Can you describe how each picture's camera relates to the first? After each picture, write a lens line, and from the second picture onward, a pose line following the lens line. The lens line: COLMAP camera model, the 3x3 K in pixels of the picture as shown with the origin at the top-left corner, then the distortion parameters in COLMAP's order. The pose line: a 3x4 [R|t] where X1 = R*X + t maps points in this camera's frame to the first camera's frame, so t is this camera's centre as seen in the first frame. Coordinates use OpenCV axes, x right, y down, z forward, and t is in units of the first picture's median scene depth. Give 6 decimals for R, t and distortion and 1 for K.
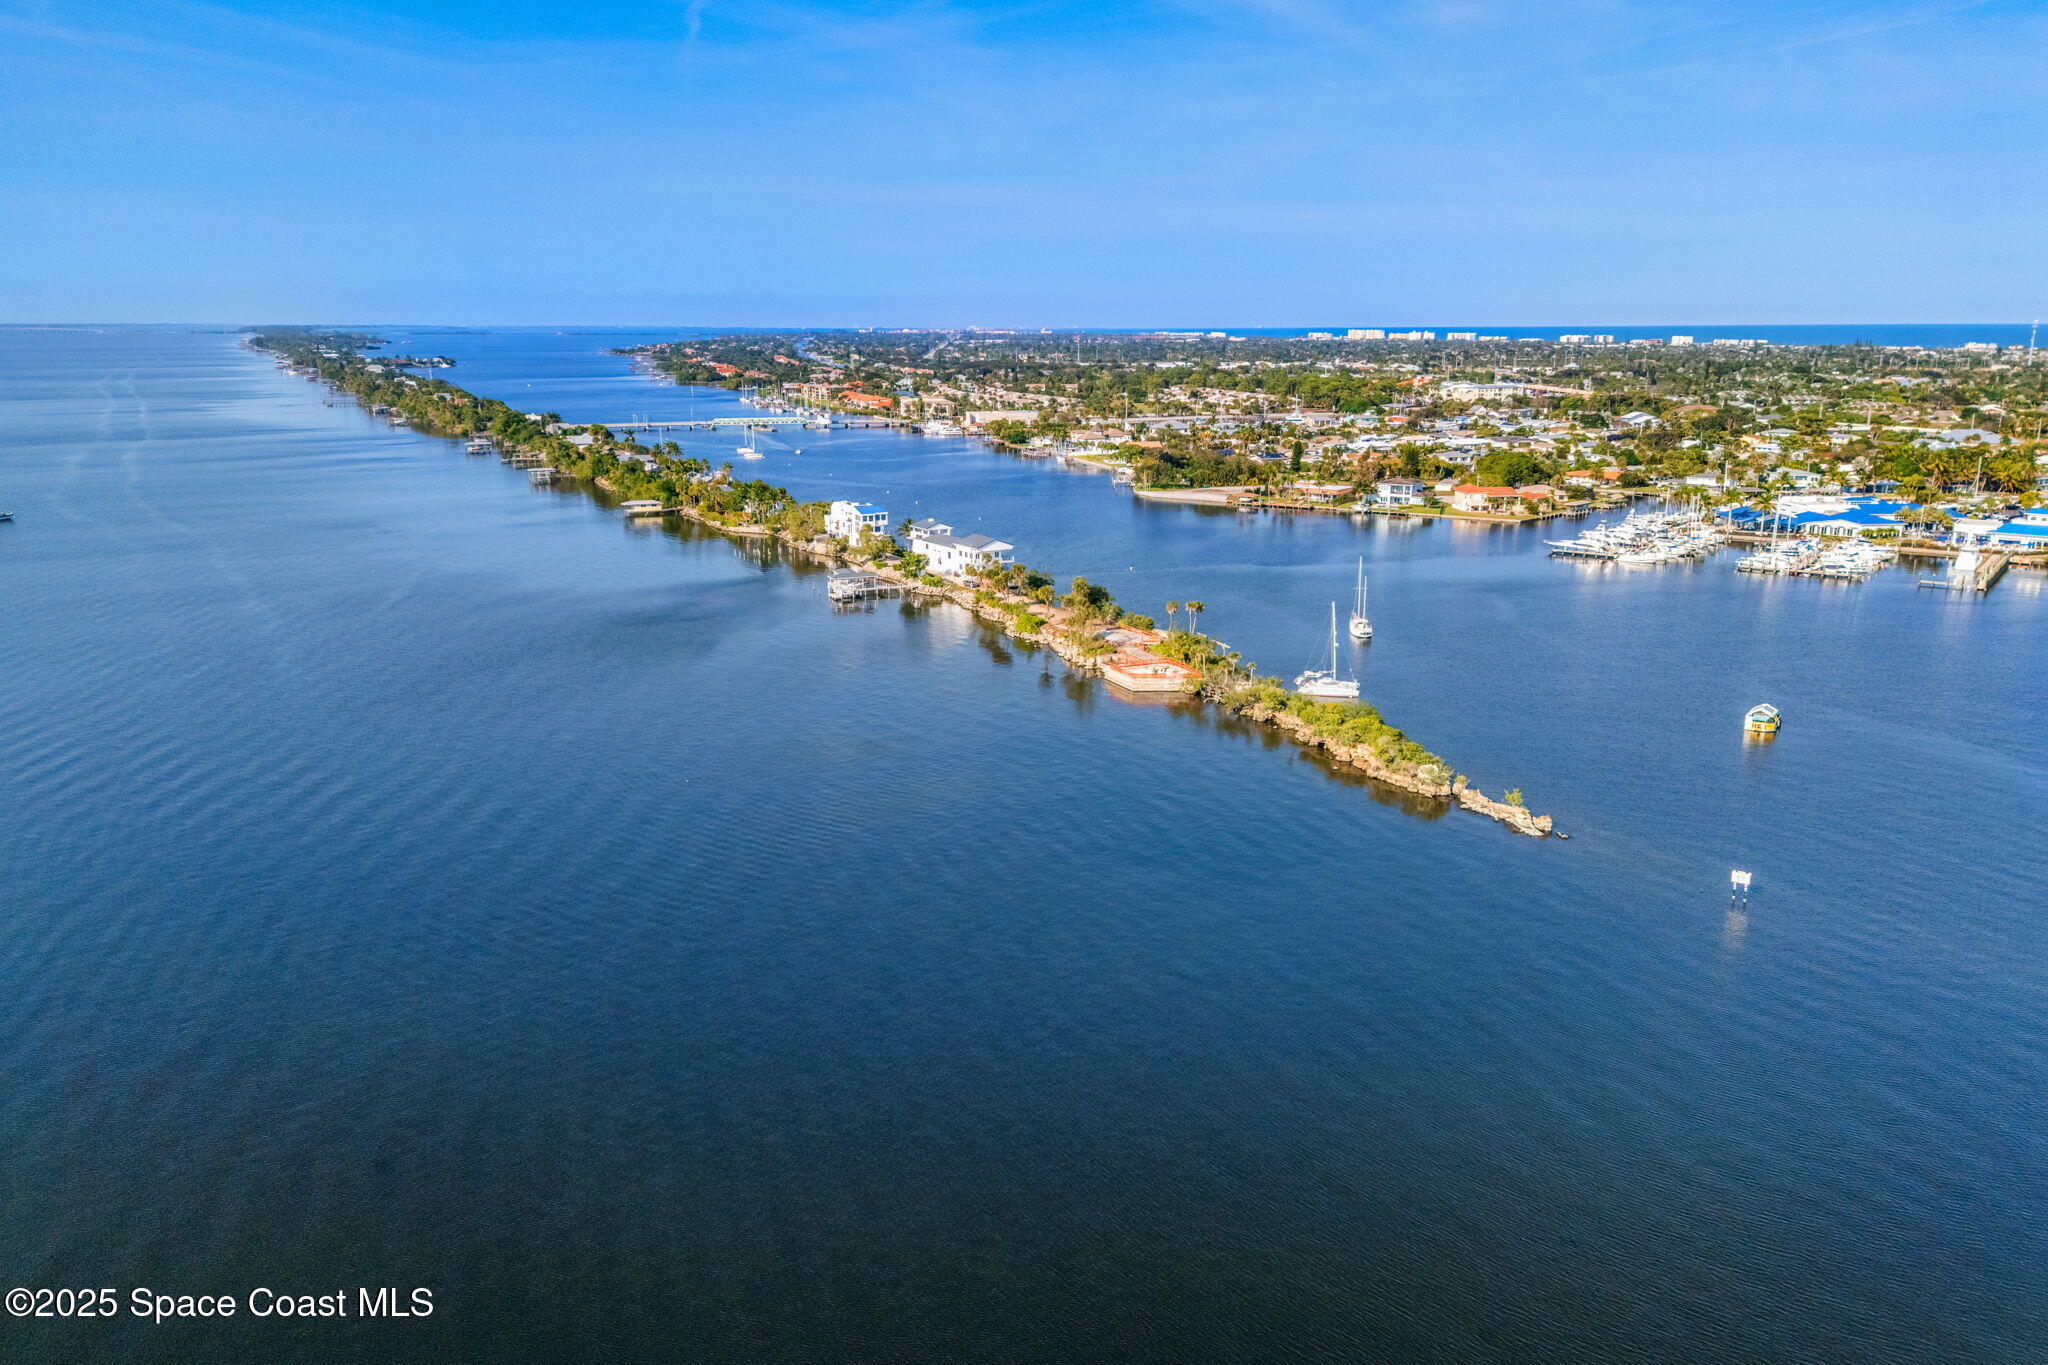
lens RADIAL K [[1460.4, 0, 1024.0], [0, 1460.4, 682.5], [0, 0, 1]] dist [0.028627, -0.002016]
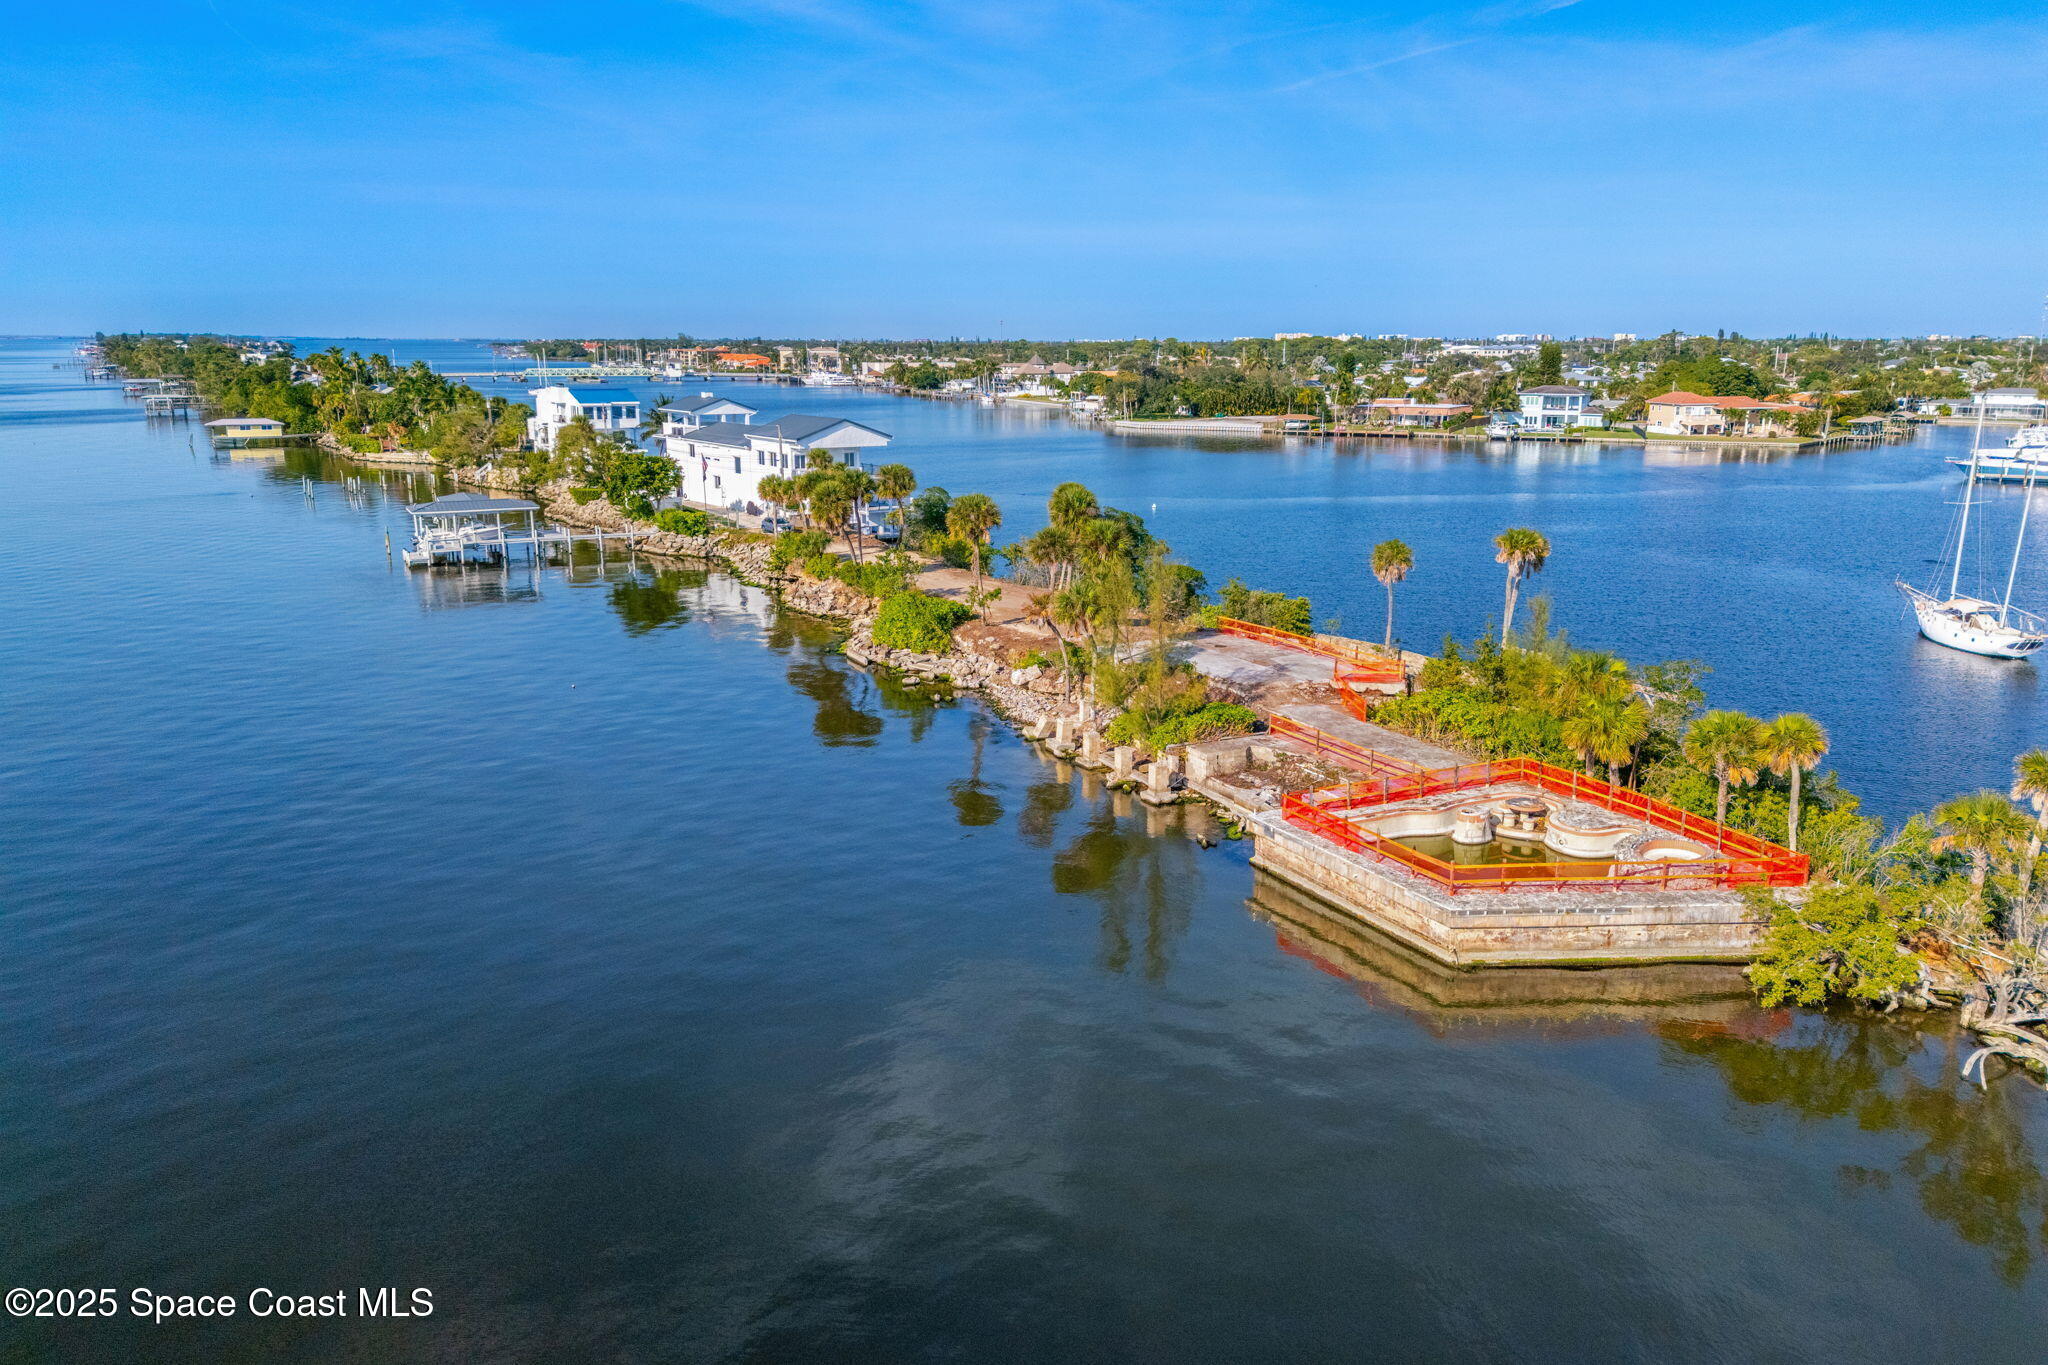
lens RADIAL K [[1460.4, 0, 1024.0], [0, 1460.4, 682.5], [0, 0, 1]] dist [0.028627, -0.002016]
pose [[0.998548, -0.011069, 0.052724, 0.008128], [0.011574, 0.999890, -0.009283, -0.020657], [-0.052615, 0.009880, 0.998566, 0.590856]]
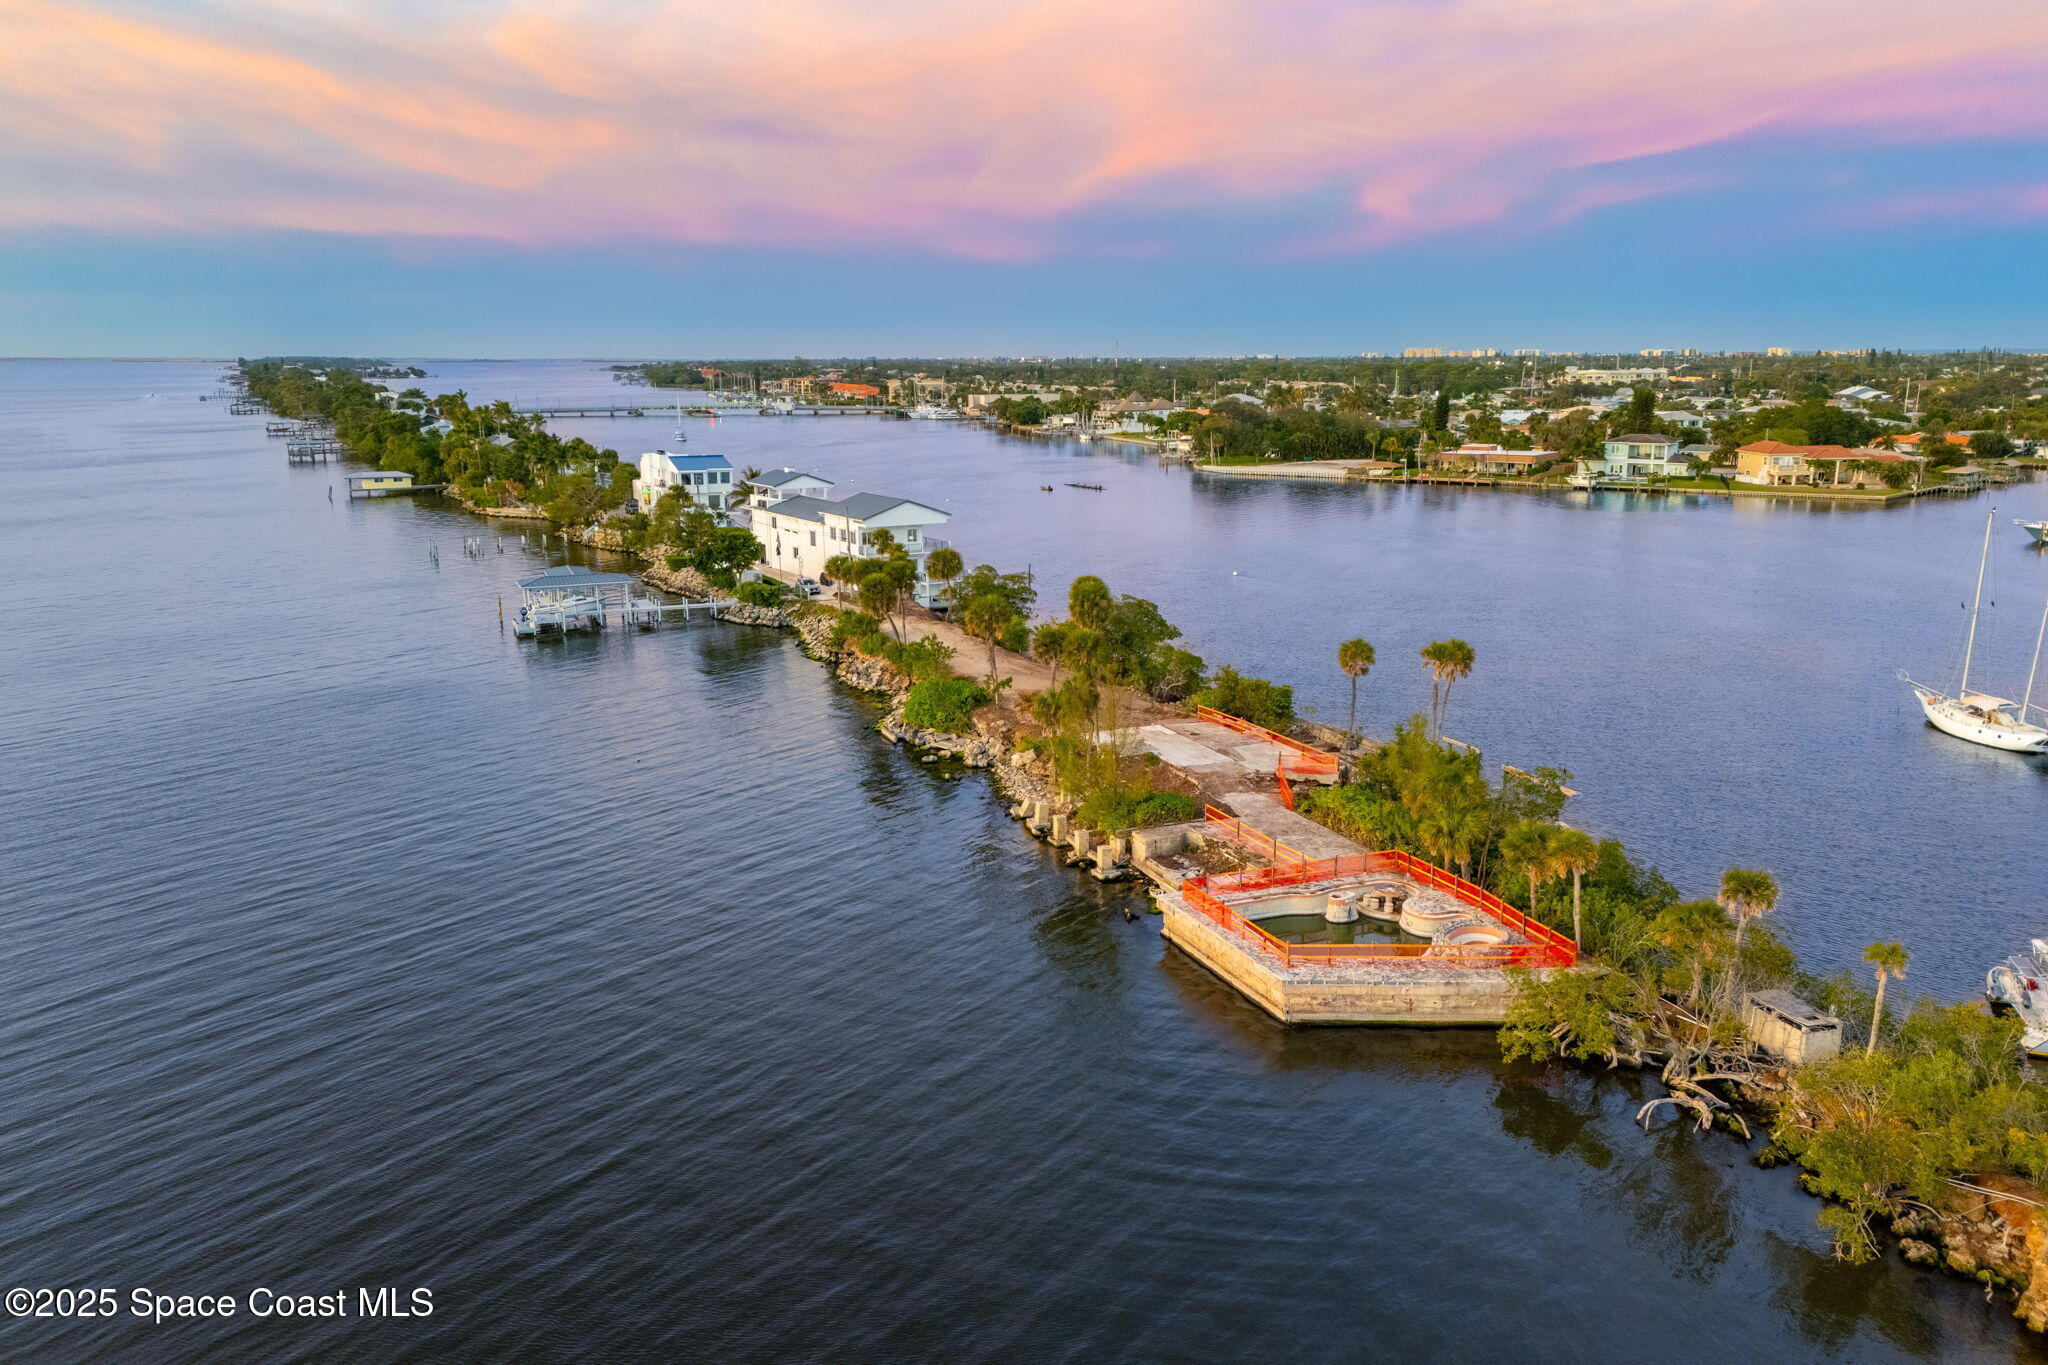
lens RADIAL K [[1493.0, 0, 1024.0], [0, 1493.0, 682.5], [0, 0, 1]] dist [0.066387, -0.067559]
pose [[0.999667, 0.000531, -0.025807, 0.027965], [-0.001176, 0.999686, -0.025017, -0.031122], [0.025786, 0.025039, 0.999354, 0.545136]]
